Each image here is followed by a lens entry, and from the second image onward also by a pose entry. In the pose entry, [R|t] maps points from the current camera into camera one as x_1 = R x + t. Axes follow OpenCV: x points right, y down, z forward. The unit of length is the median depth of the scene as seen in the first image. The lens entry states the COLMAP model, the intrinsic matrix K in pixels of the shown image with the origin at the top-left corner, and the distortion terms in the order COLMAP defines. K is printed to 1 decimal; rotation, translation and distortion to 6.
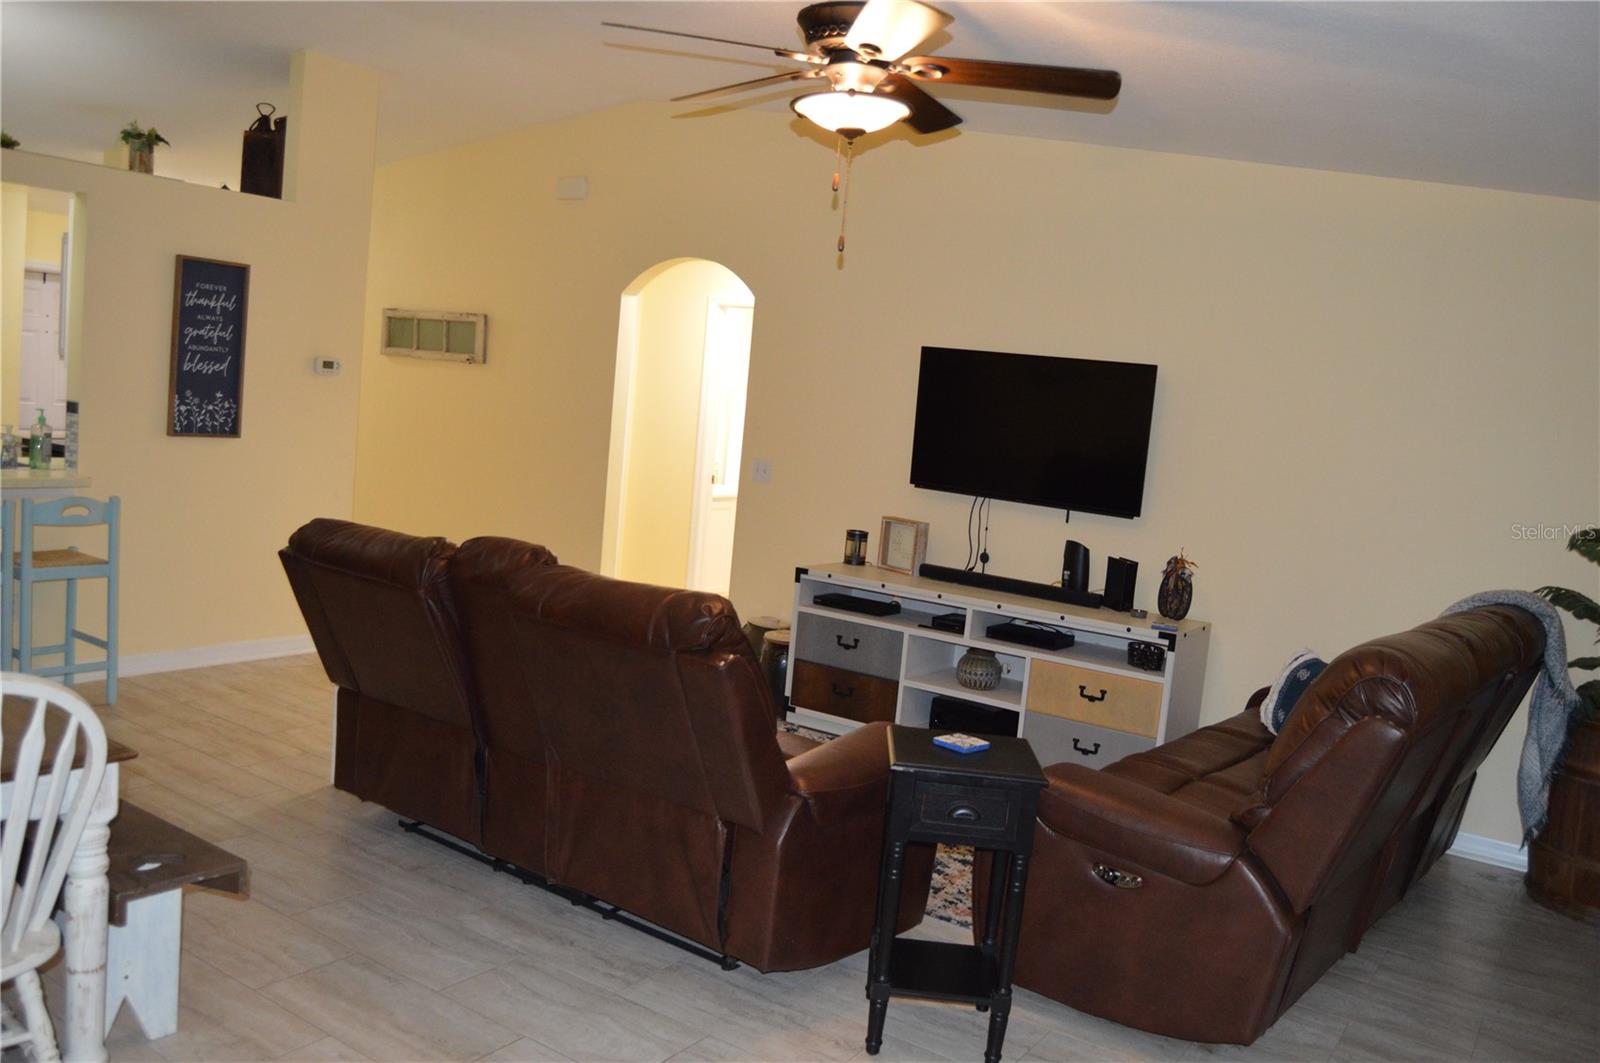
lens RADIAL K [[1270.5, 0, 794.2], [0, 1270.5, 529.2], [0, 0, 1]] dist [-0.093294, 0.038487]
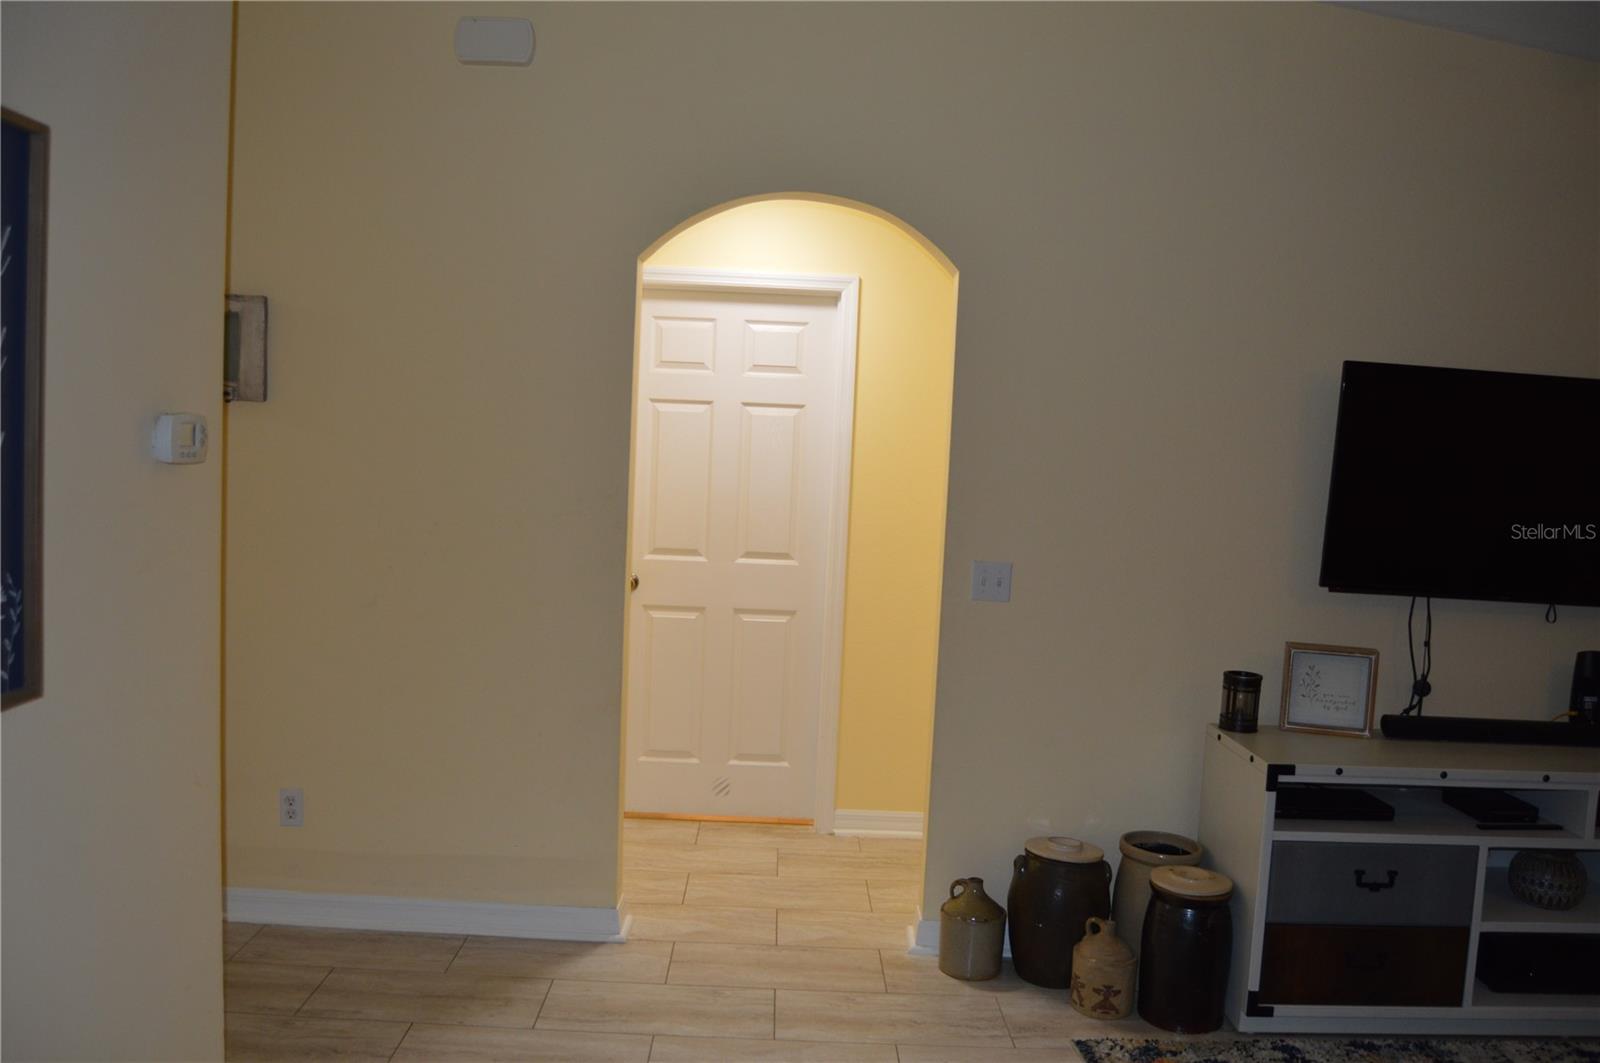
lens RADIAL K [[1281.8, 0, 794.3], [0, 1281.8, 534.0], [0, 0, 1]] dist [-0.091606, 0.037838]
pose [[0.827466, -0.088443, 0.554507, -0.463081], [0.085133, 0.995862, 0.031798, -0.104321], [-0.555025, 0.020895, 0.831571, 0.650115]]
